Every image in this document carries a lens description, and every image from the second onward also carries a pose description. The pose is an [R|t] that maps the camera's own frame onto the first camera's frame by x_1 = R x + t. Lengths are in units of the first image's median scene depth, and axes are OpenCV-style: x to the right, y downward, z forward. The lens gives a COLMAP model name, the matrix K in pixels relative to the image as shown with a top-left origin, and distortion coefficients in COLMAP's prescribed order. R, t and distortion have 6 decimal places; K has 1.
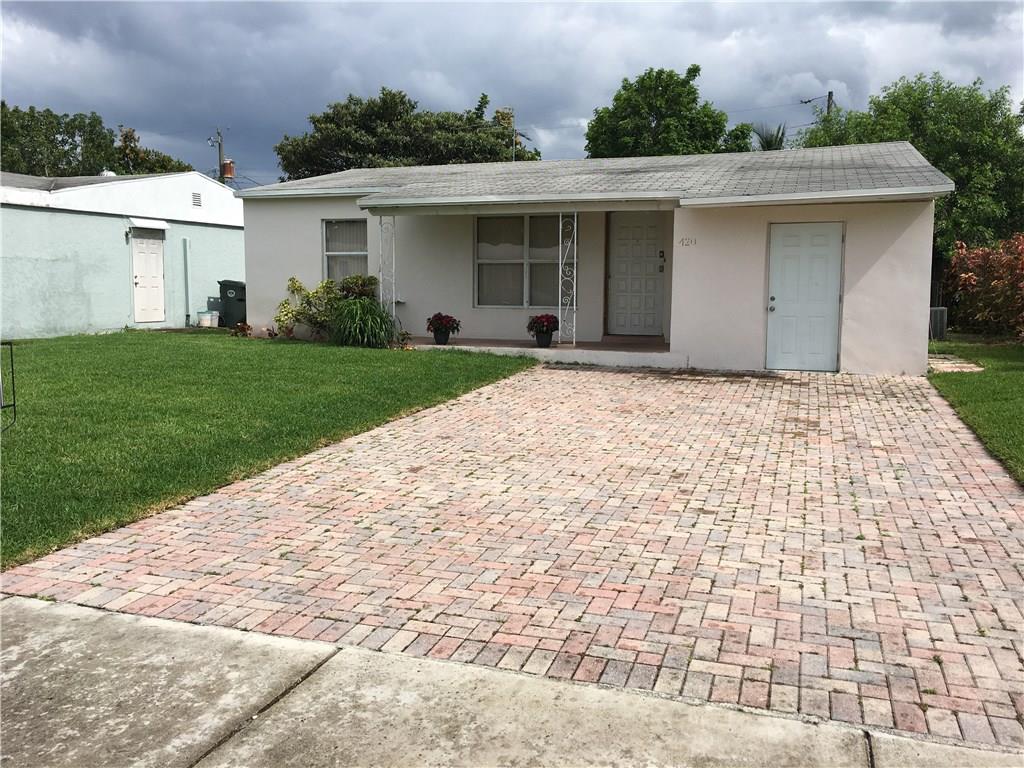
lens RADIAL K [[861.8, 0, 519.2], [0, 861.8, 365.7], [0, 0, 1]] dist [0.067981, -0.098259]
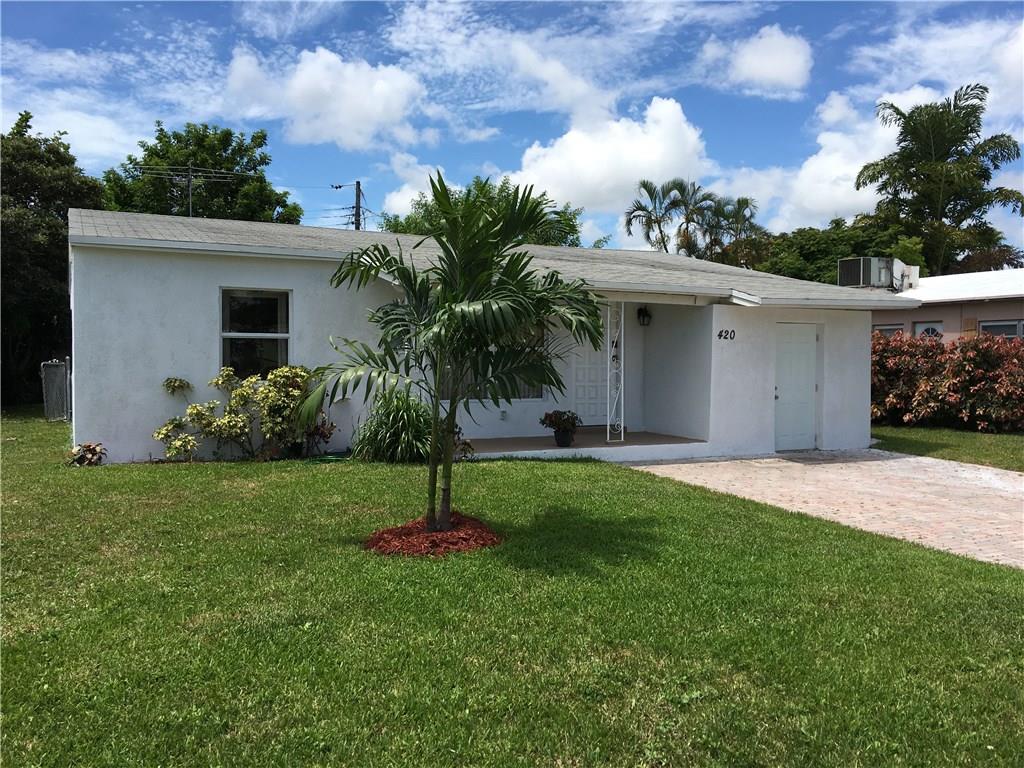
lens RADIAL K [[861.8, 0, 519.2], [0, 861.8, 365.7], [0, 0, 1]] dist [0.067981, -0.098259]
pose [[0.695910, -0.007667, 0.718088, -0.629688], [0.066634, 0.996318, -0.053939, -0.057186], [-0.715031, 0.085386, 0.693859, 0.383226]]
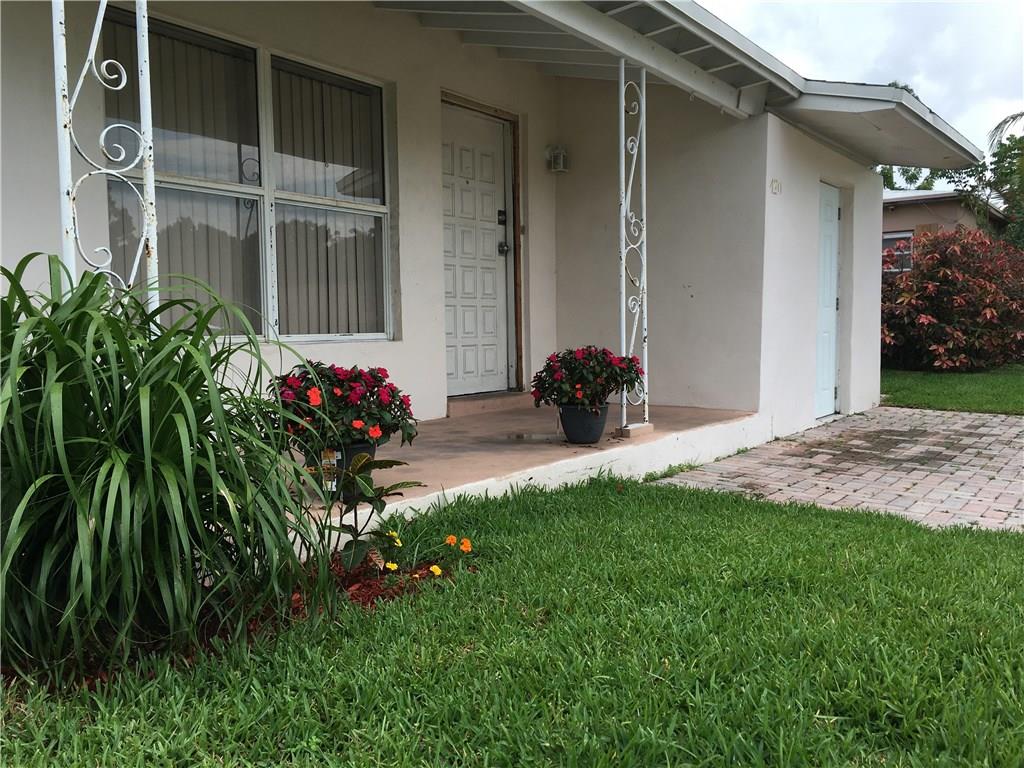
lens RADIAL K [[861.8, 0, 519.2], [0, 861.8, 365.7], [0, 0, 1]] dist [0.067981, -0.098259]
pose [[0.289651, -0.054919, 0.955555, -0.284222], [0.106642, 0.993988, 0.024802, -0.058821], [-0.951173, 0.094718, 0.293767, 0.856779]]
